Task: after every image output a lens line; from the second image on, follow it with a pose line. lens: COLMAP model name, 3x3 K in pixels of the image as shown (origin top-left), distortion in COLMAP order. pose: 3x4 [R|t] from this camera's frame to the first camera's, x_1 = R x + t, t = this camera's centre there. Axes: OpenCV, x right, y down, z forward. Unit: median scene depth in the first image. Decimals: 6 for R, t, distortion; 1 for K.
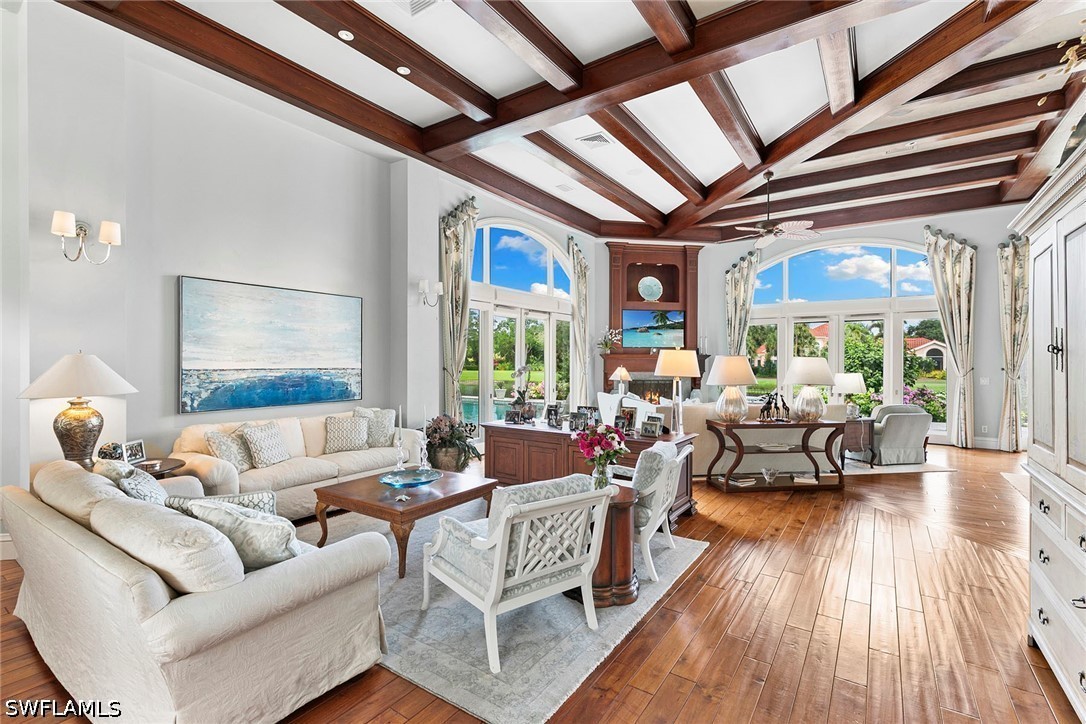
lens RADIAL K [[486.8, 0, 546.1], [0, 486.8, 360.7], [0, 0, 1]] dist [0.009300, -0.001493]
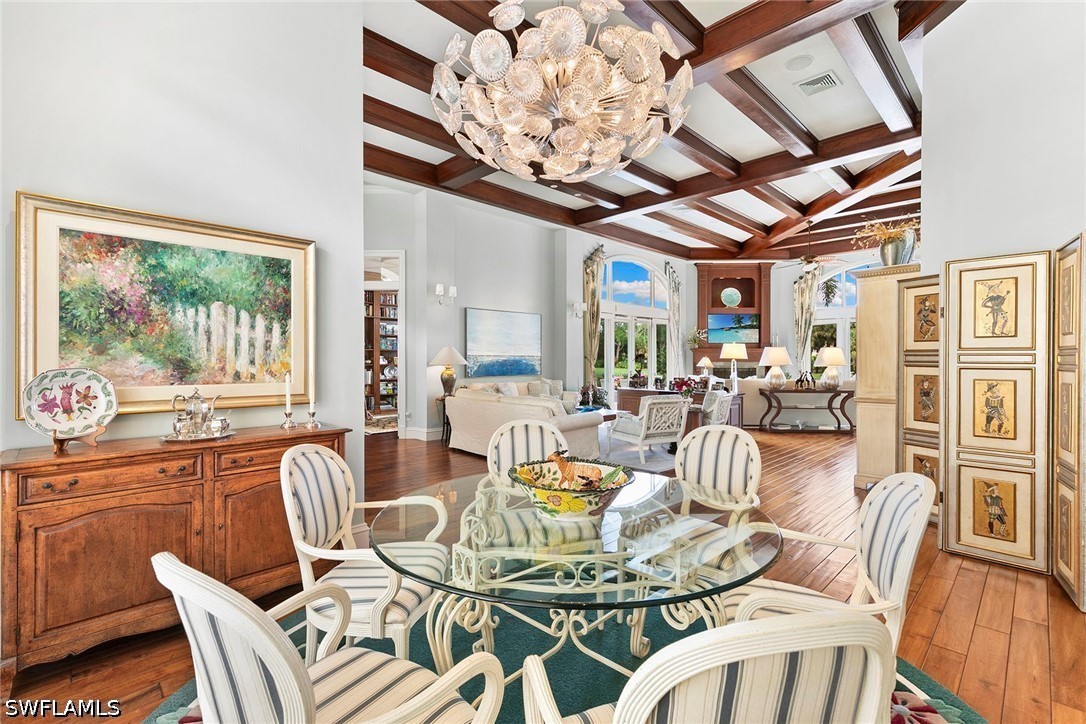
lens RADIAL K [[486.8, 0, 545.0], [0, 486.8, 360.2], [0, 0, 1]] dist [0.009300, -0.001493]
pose [[0.982557, -0.001946, -0.185950, -0.038902], [0.002283, 0.999996, 0.001598, 0.019811], [0.185946, -0.001994, 0.982558, -0.478005]]
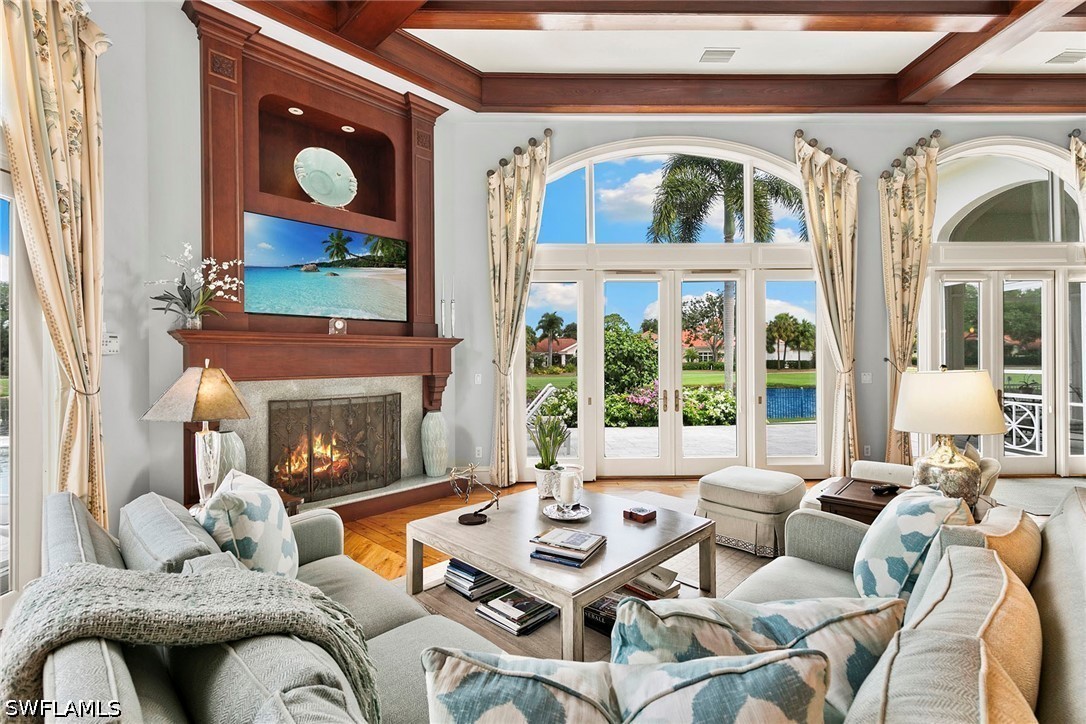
lens RADIAL K [[486.8, 0, 542.2], [0, 486.8, 359.1], [0, 0, 1]] dist [0.009300, -0.001493]
pose [[0.813948, -0.008404, 0.580877, 0.163167], [0.009471, 0.999954, 0.001196, 0.011628], [-0.580860, 0.004528, 0.813991, 0.749184]]
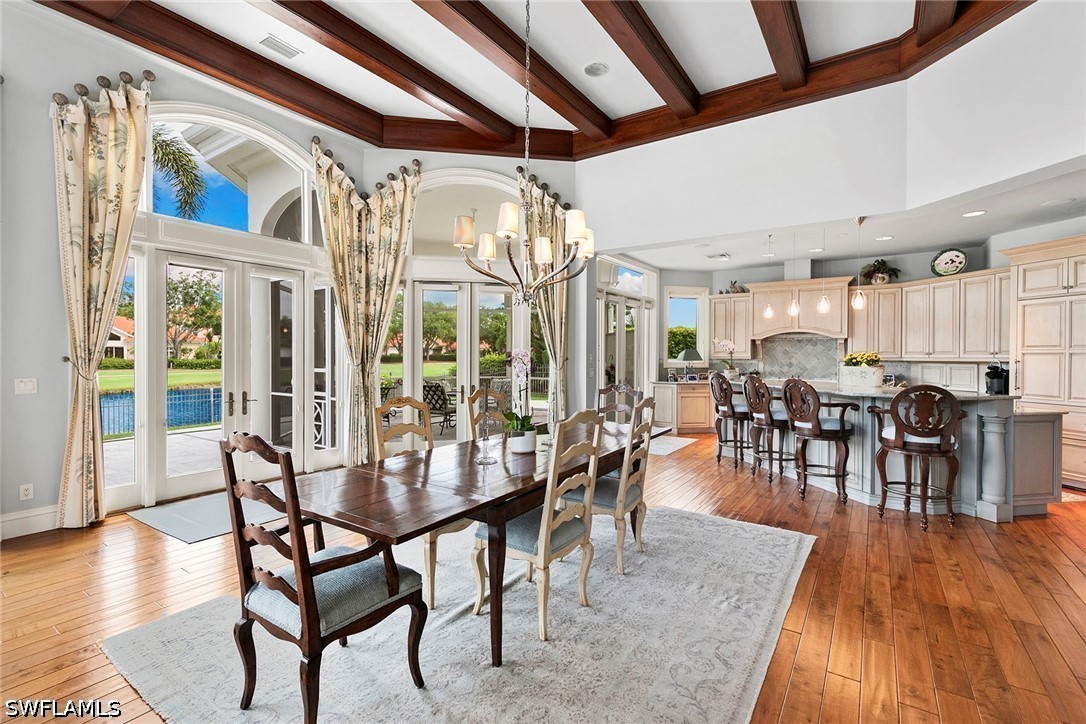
lens RADIAL K [[486.8, 0, 543.9], [0, 486.8, 358.9], [0, 0, 1]] dist [0.009300, -0.001493]
pose [[-0.003792, -0.012073, 0.999920, 0.460318], [-0.001411, 0.999926, 0.012067, 0.010876], [-0.999992, -0.001365, -0.003809, 0.546883]]
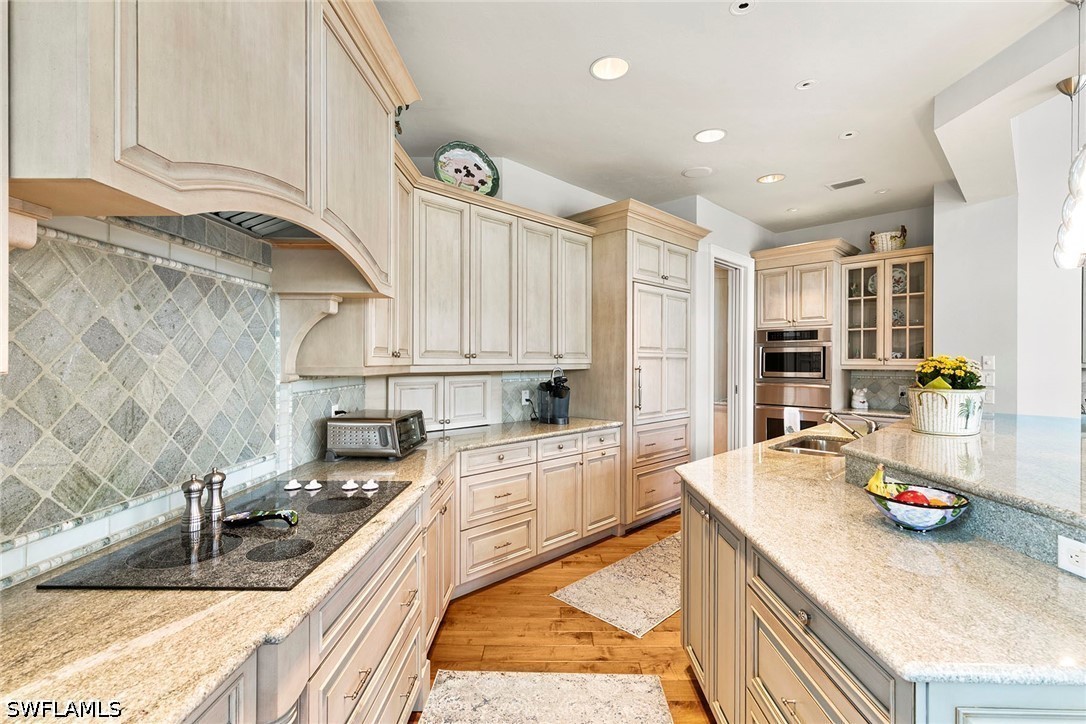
lens RADIAL K [[486.8, 0, 546.1], [0, 486.8, 359.5], [0, 0, 1]] dist [0.009300, -0.001493]
pose [[-0.831238, -0.008172, -0.555856, 1.514945], [-0.008257, 0.999963, -0.002355, 0.014502], [0.555855, 0.002632, -0.831275, 0.218266]]
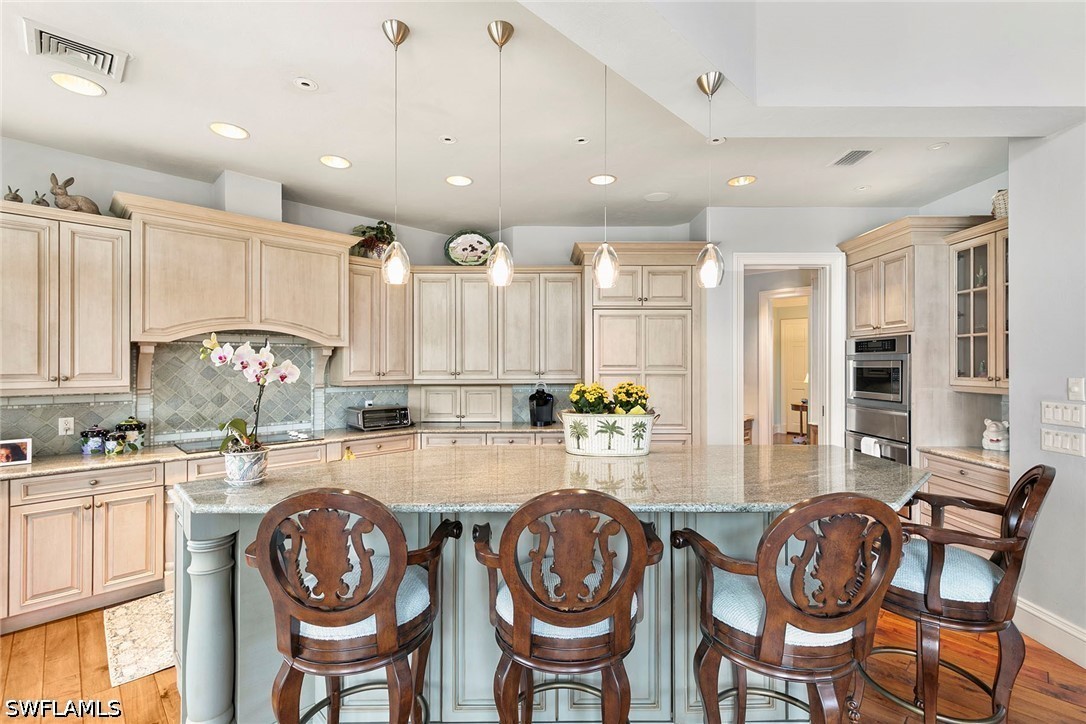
lens RADIAL K [[486.8, 0, 544.9], [0, 486.8, 361.3], [0, 0, 1]] dist [0.009300, -0.001493]
pose [[-0.982538, -0.003186, 0.186034, 1.118399], [-0.003601, 0.999992, -0.001896, -0.003674], [-0.186026, -0.002532, -0.982542, 0.428744]]
